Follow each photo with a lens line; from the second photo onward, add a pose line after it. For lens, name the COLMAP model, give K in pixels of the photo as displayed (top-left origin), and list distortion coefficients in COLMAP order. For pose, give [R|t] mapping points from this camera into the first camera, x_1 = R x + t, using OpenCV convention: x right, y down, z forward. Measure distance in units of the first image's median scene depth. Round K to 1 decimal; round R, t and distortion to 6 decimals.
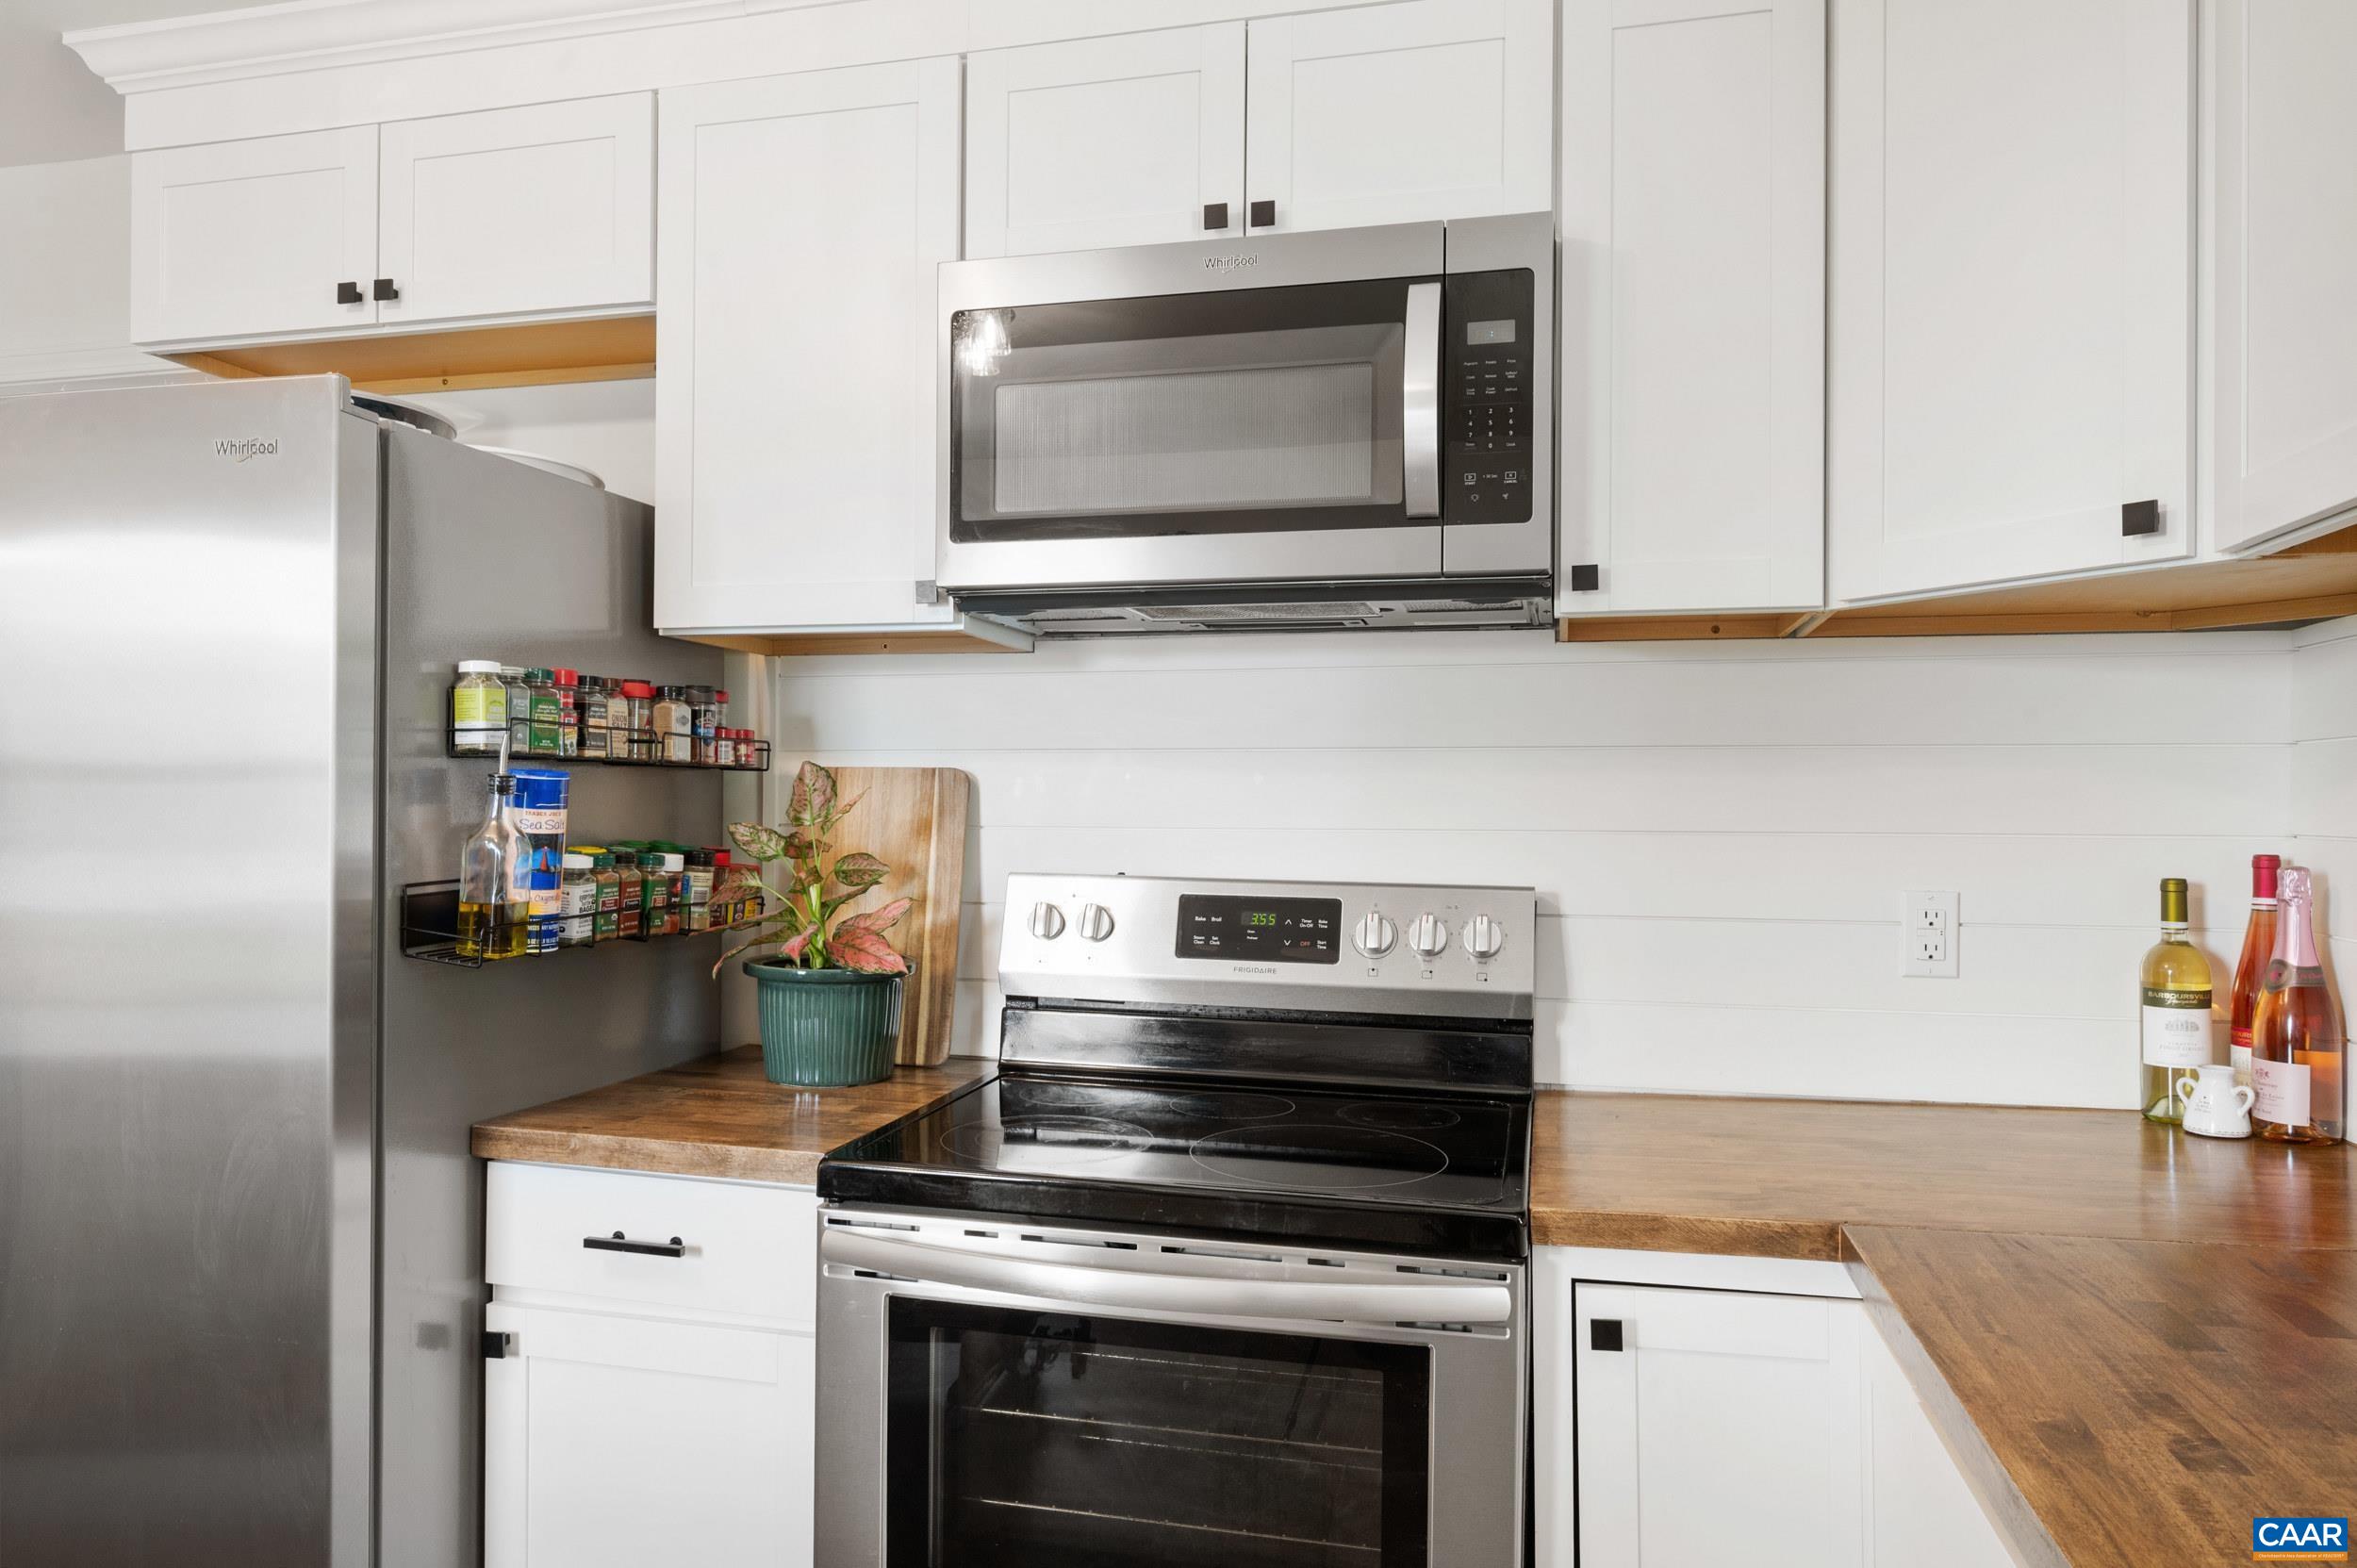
lens RADIAL K [[1522.5, 0, 1174.9], [0, 1522.5, 795.3], [0, 0, 1]] dist [0.000889, -0.000103]
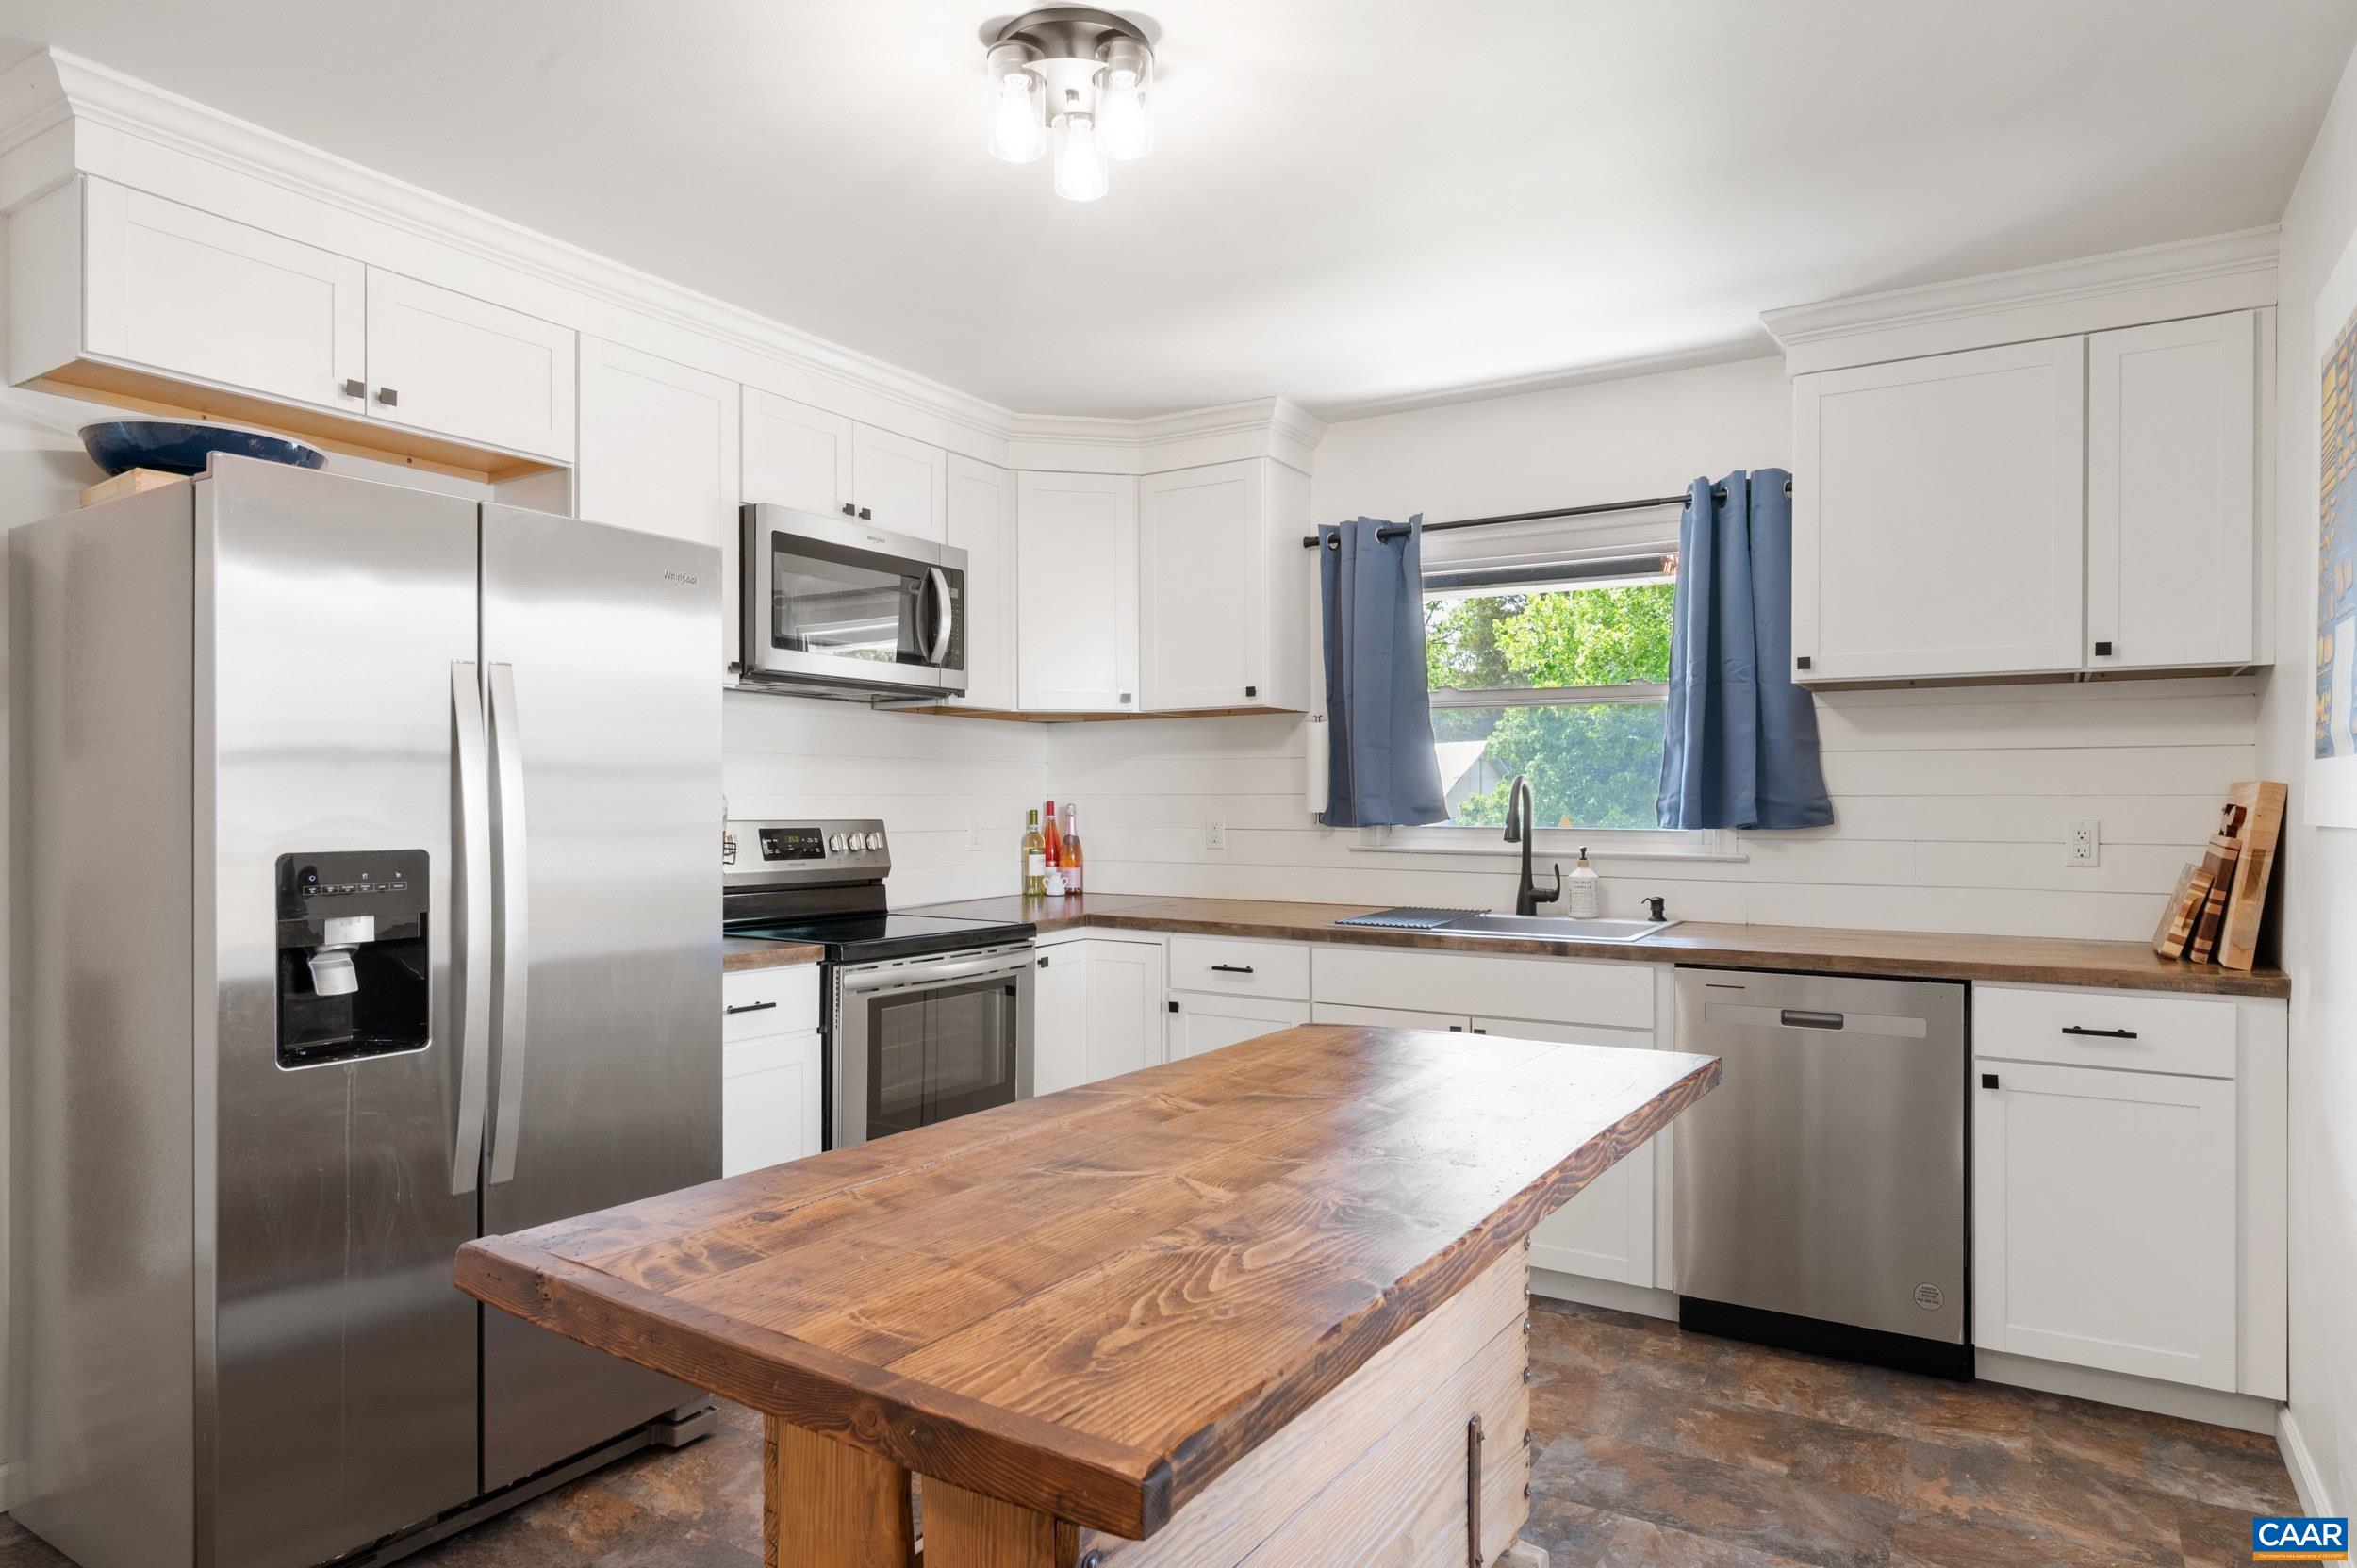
lens RADIAL K [[1377.9, 0, 1181.8], [0, 1377.9, 802.2], [0, 0, 1]] dist [-0.001416, 0.001154]
pose [[0.305128, -0.008226, 0.952276, -1.692151], [-0.000740, 0.999960, 0.008875, 0.017764], [-0.952311, -0.003413, 0.305110, -0.047474]]
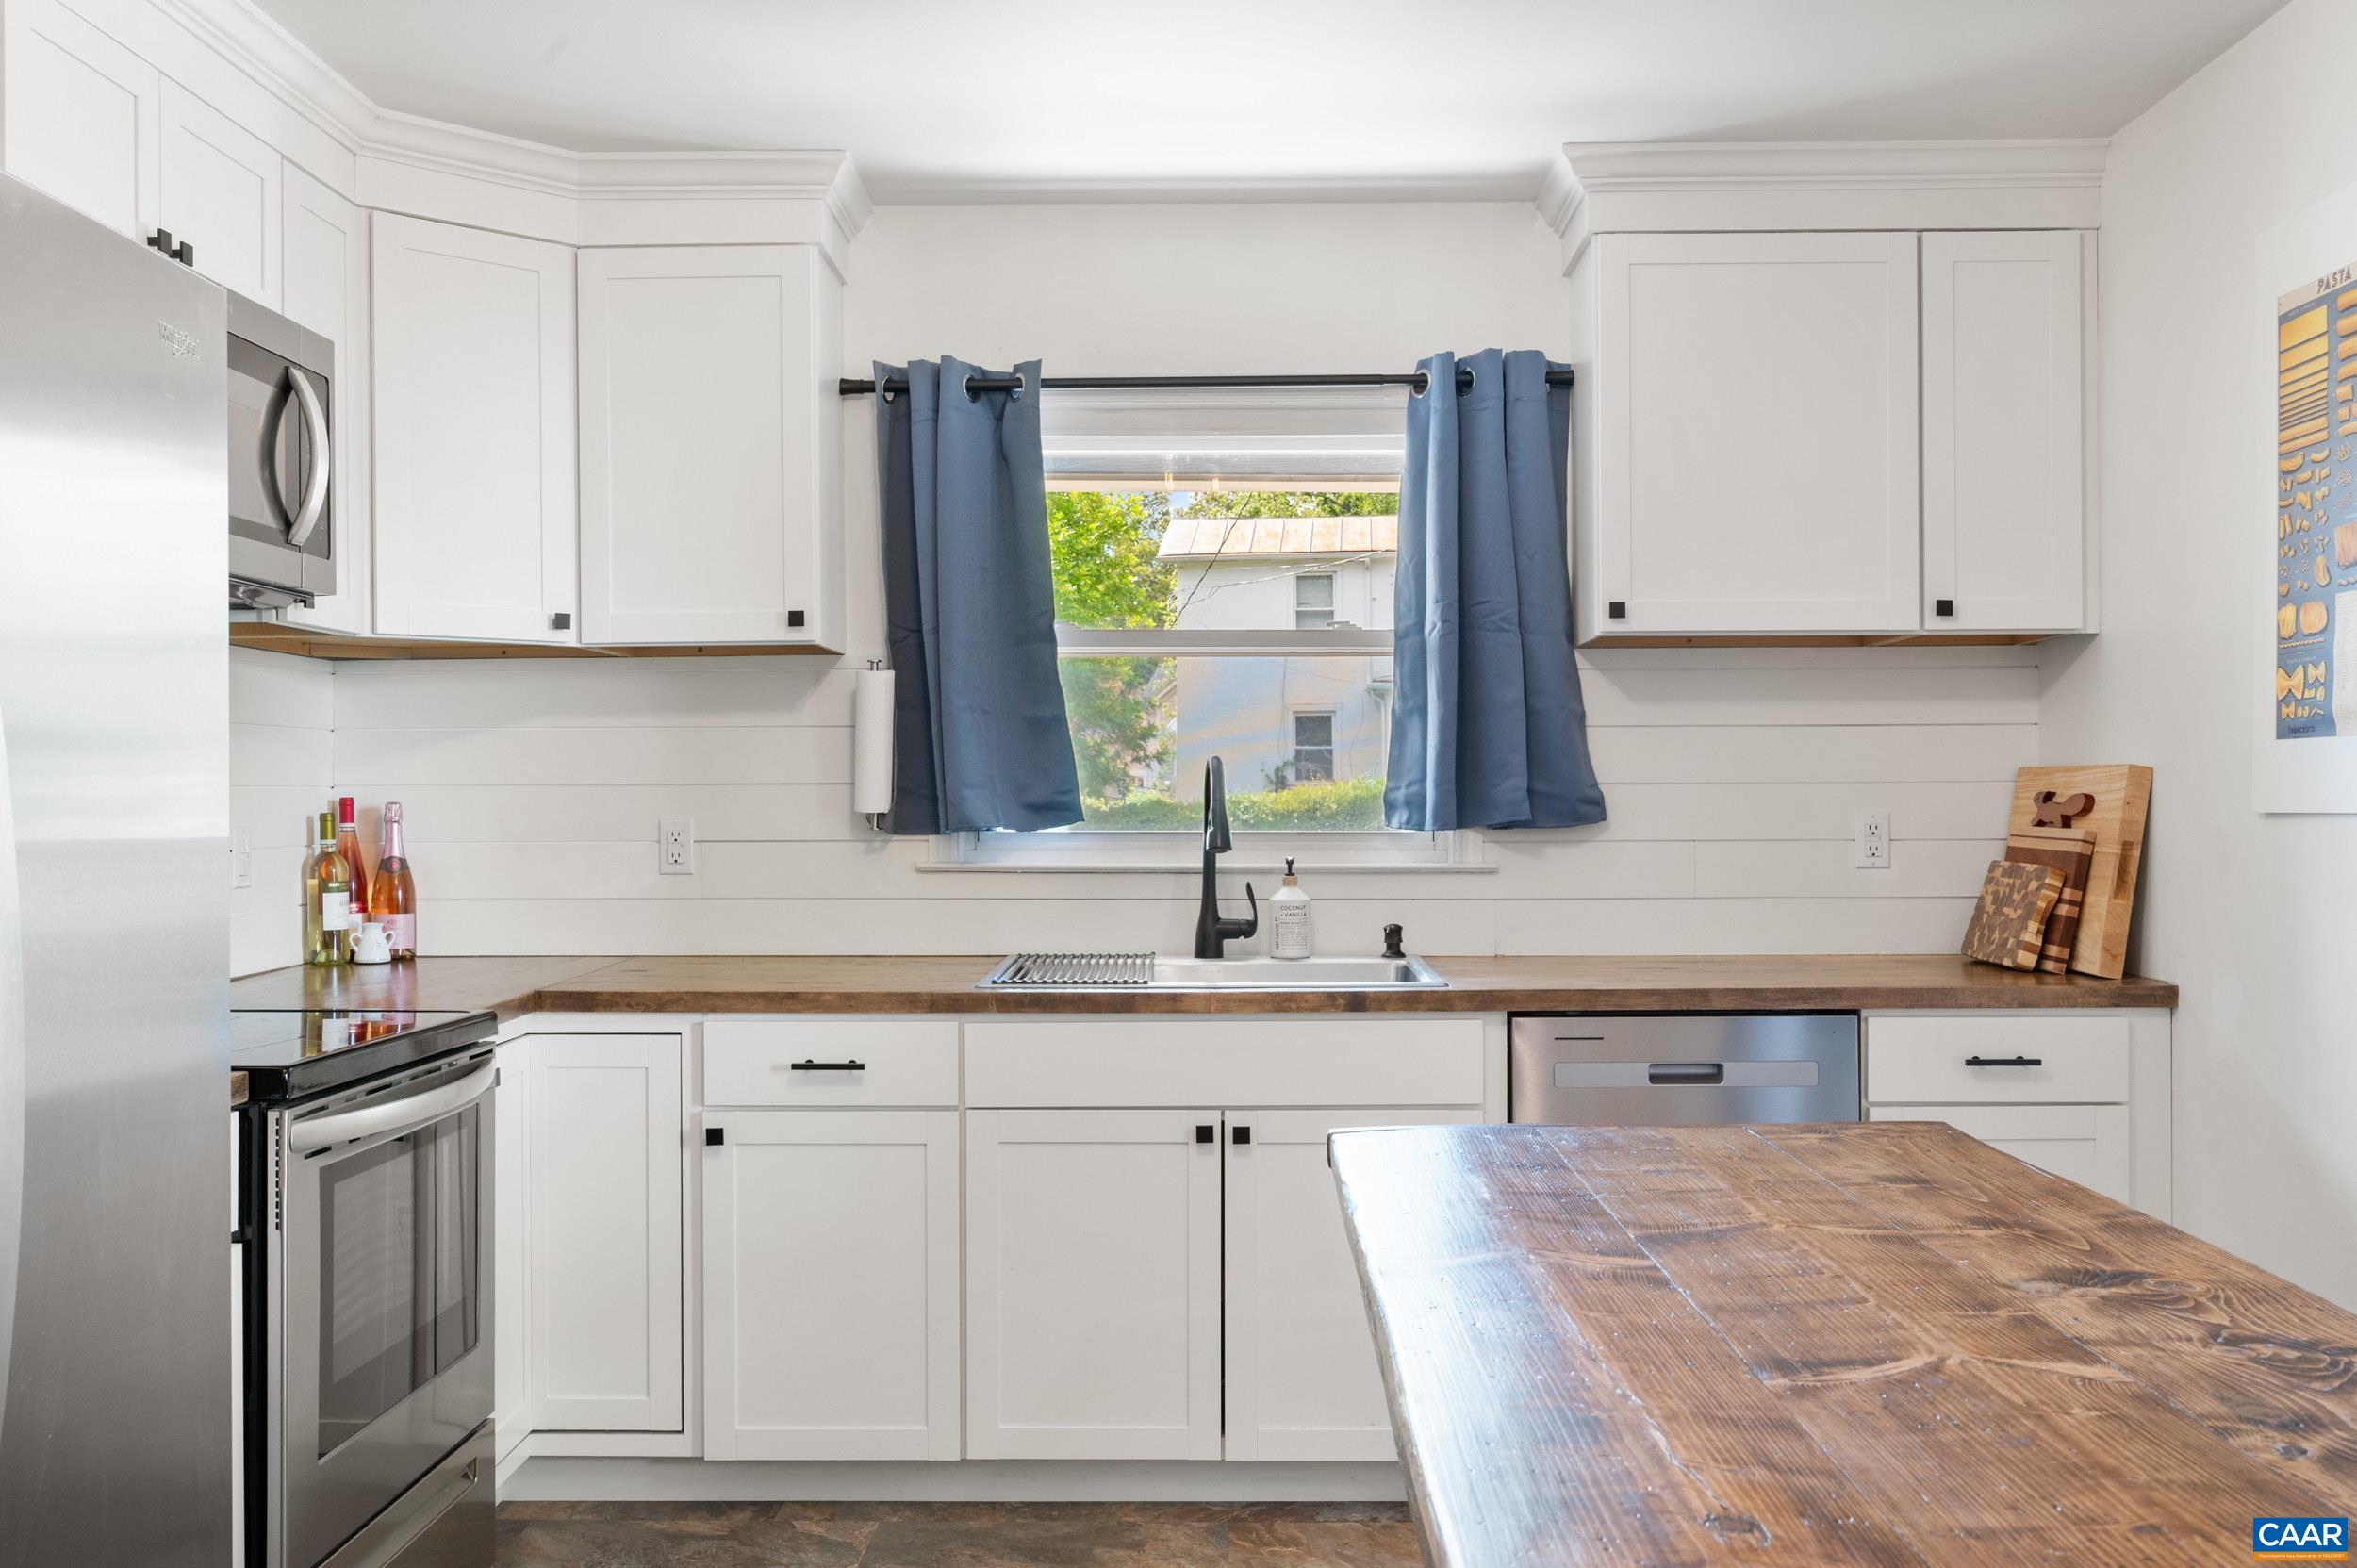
lens RADIAL K [[2044.3, 0, 1184.5], [0, 2044.3, 790.3], [0, 0, 1]] dist [-0.002522, 0.003242]
pose [[-0.224292, -0.002931, 0.974517, -1.624455], [0.000824, 0.999995, 0.003197, 0.024663], [-0.974522, 0.001520, -0.224289, 0.598250]]
